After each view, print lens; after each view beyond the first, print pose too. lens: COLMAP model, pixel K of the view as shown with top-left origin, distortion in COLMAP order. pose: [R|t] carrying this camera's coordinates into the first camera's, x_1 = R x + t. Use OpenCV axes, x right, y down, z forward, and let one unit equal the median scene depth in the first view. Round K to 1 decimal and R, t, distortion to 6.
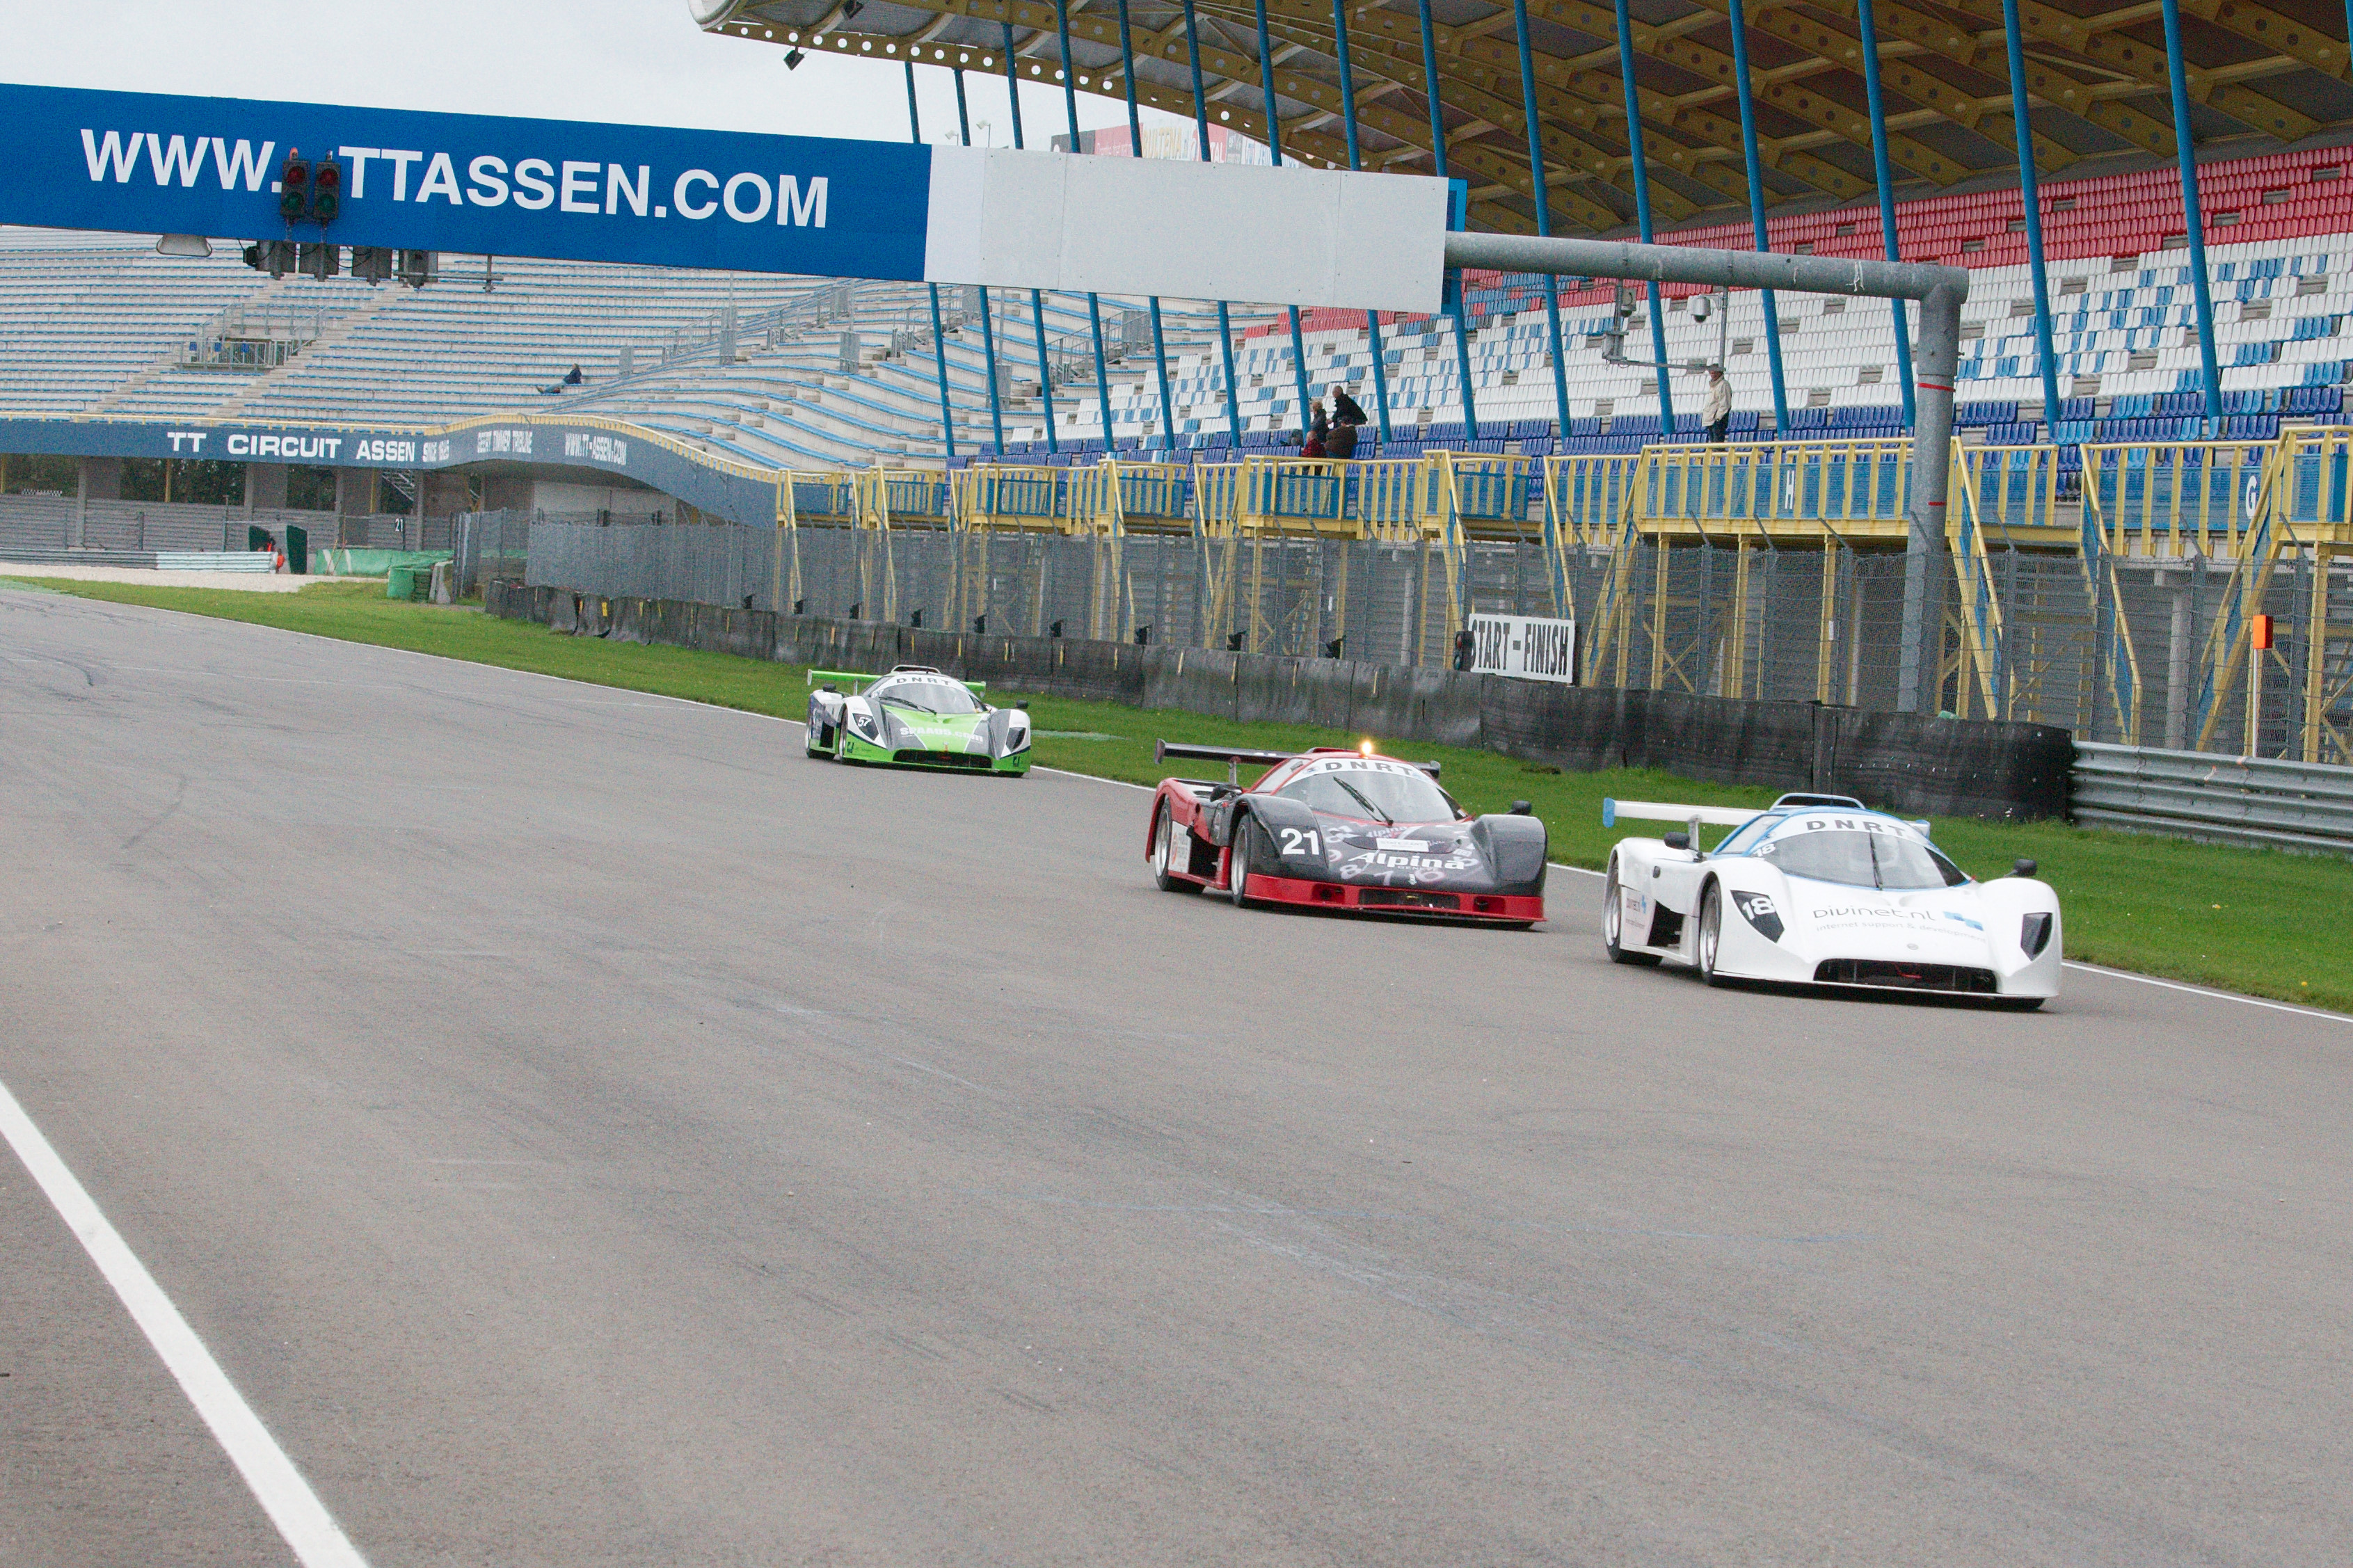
lens RADIAL K [[8847.5, 0, 1120.2], [0, 8847.5, 782.5], [0, 0, 1]] dist [-0.092178, -1.120038]
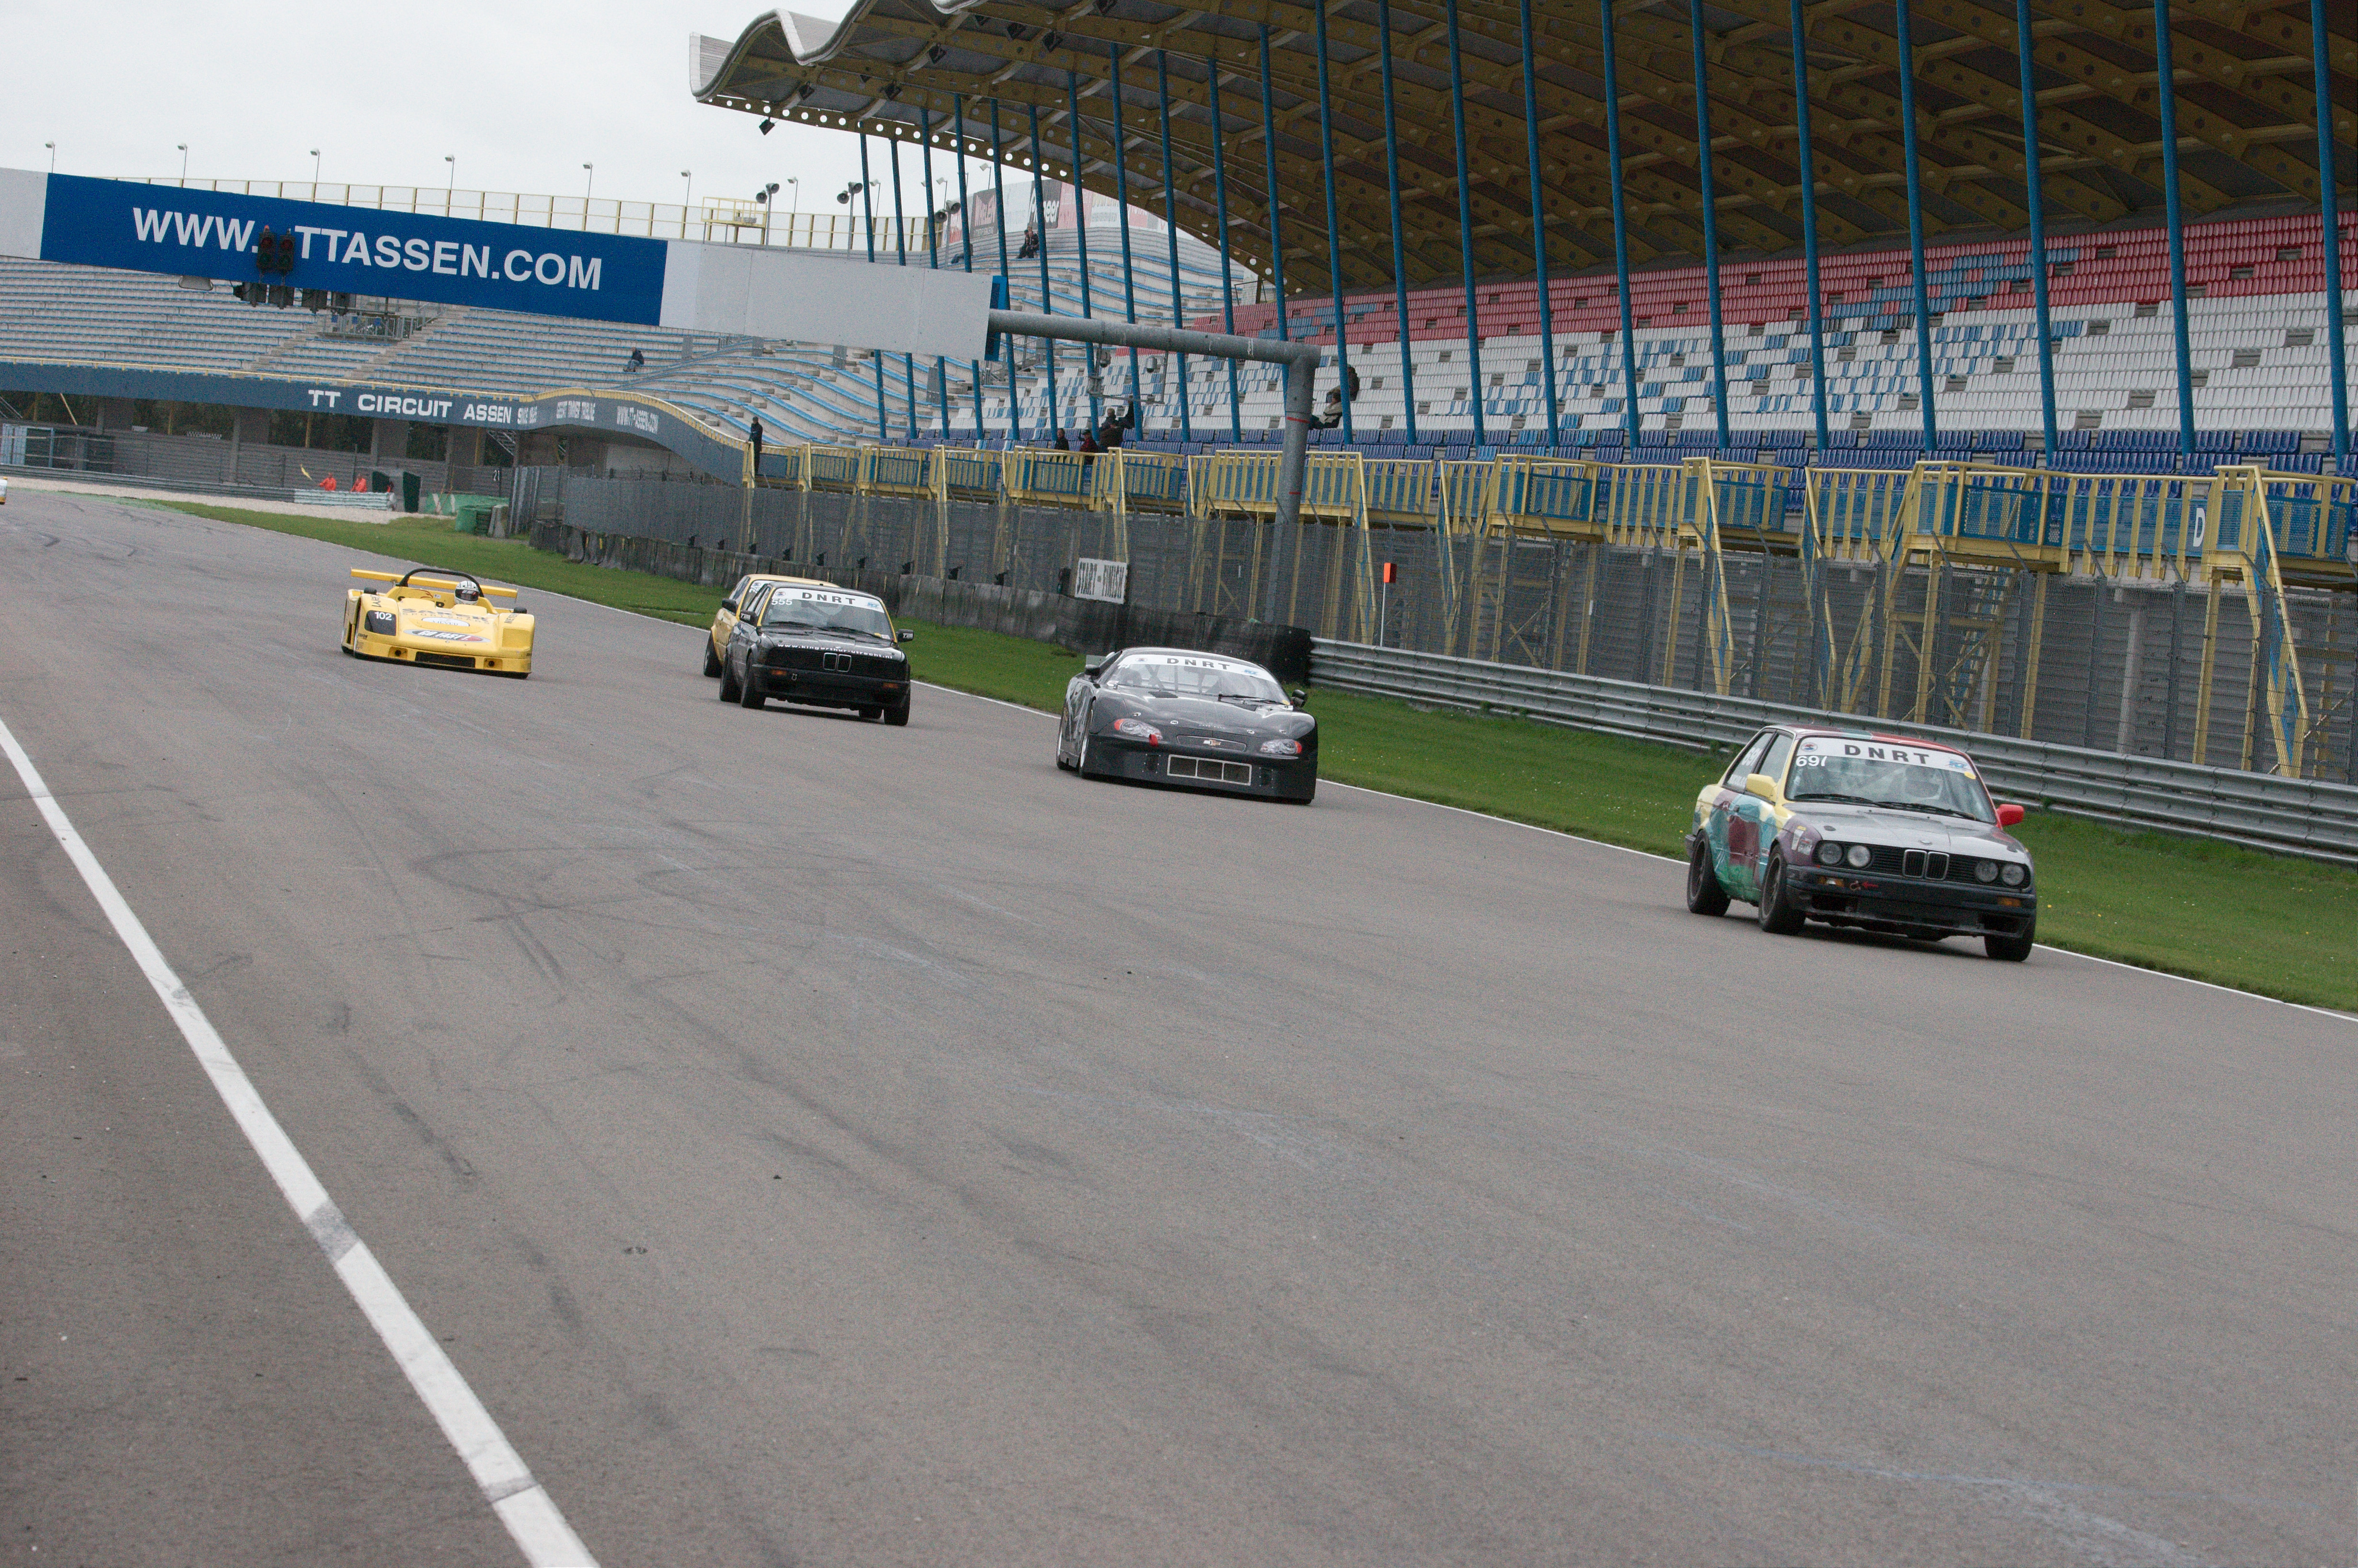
lens RADIAL K [[12594.6, 0, 1467.6], [0, 12594.6, 785.1], [0, 0, 1]] dist [0.316154, 1.891046]
pose [[0.998092, 0.044667, -0.042630, 0.147625], [-0.045090, 0.998942, -0.009009, 0.026489], [0.042182, 0.010914, 0.999050, -0.836840]]
